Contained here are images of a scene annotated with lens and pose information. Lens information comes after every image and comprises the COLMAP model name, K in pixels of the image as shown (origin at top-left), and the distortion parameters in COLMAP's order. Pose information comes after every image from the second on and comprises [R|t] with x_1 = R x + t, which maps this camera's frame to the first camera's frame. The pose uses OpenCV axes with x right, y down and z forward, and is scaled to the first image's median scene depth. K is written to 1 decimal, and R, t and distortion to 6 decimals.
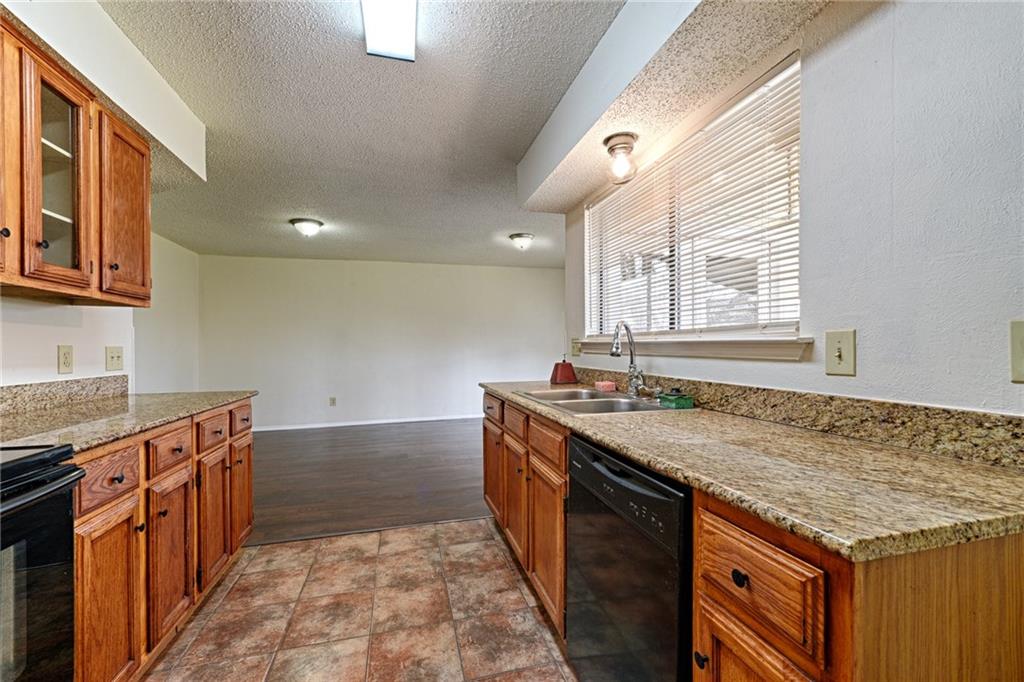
lens RADIAL K [[418.1, 0, 512.1], [0, 418.1, 350.8], [0, 0, 1]] dist [0.000245, -0.000153]
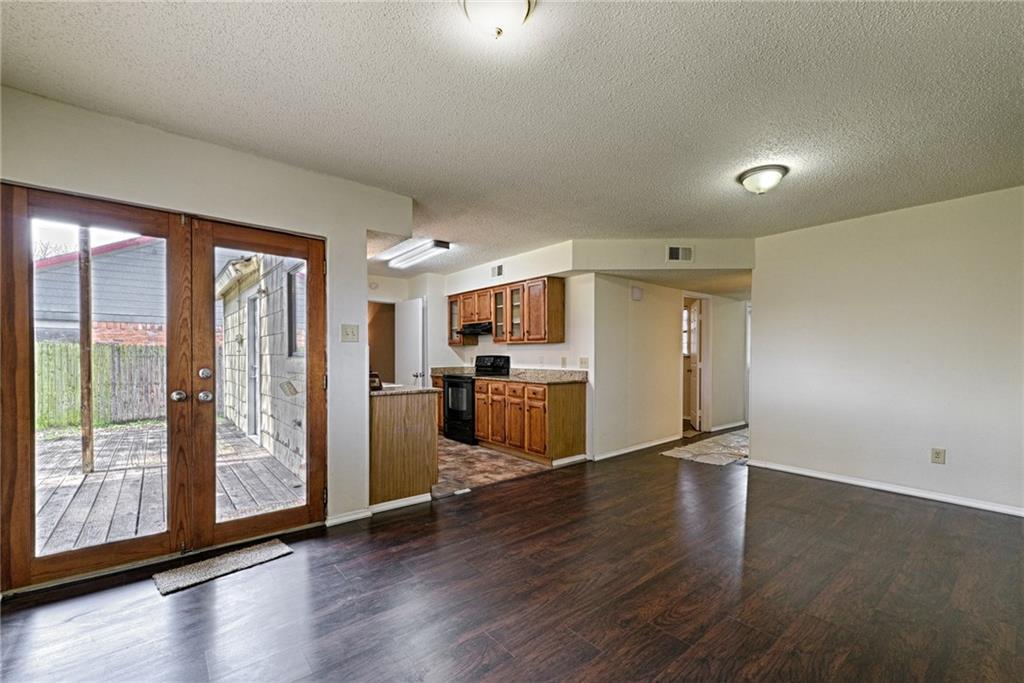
lens RADIAL K [[418.1, 0, 512.1], [0, 418.1, 351.3], [0, 0, 1]] dist [0.000245, -0.000153]
pose [[-0.912552, 0.000849, -0.408960, 0.321127], [0.003210, 0.999982, -0.005087, -0.035083], [0.408948, -0.005955, -0.912538, 2.921945]]
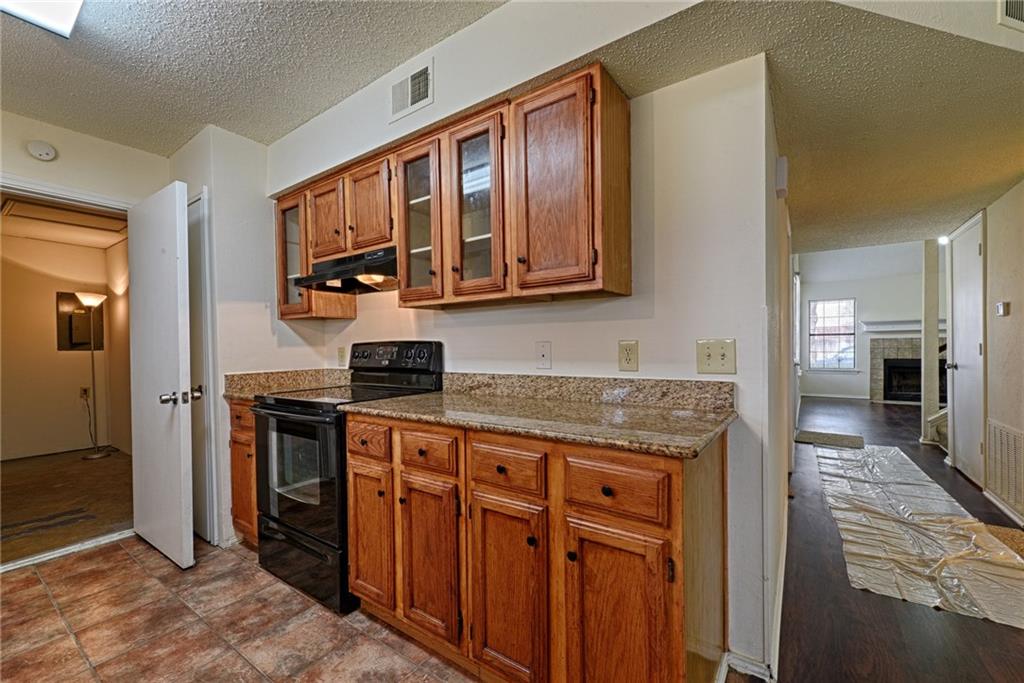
lens RADIAL K [[418.1, 0, 512.1], [0, 418.1, 351.3], [0, 0, 1]] dist [0.000245, -0.000153]
pose [[-0.772406, 0.020435, -0.634801, -0.239706], [0.013949, 0.999787, 0.015212, -0.007461], [0.634976, 0.002895, -0.772526, 1.365045]]
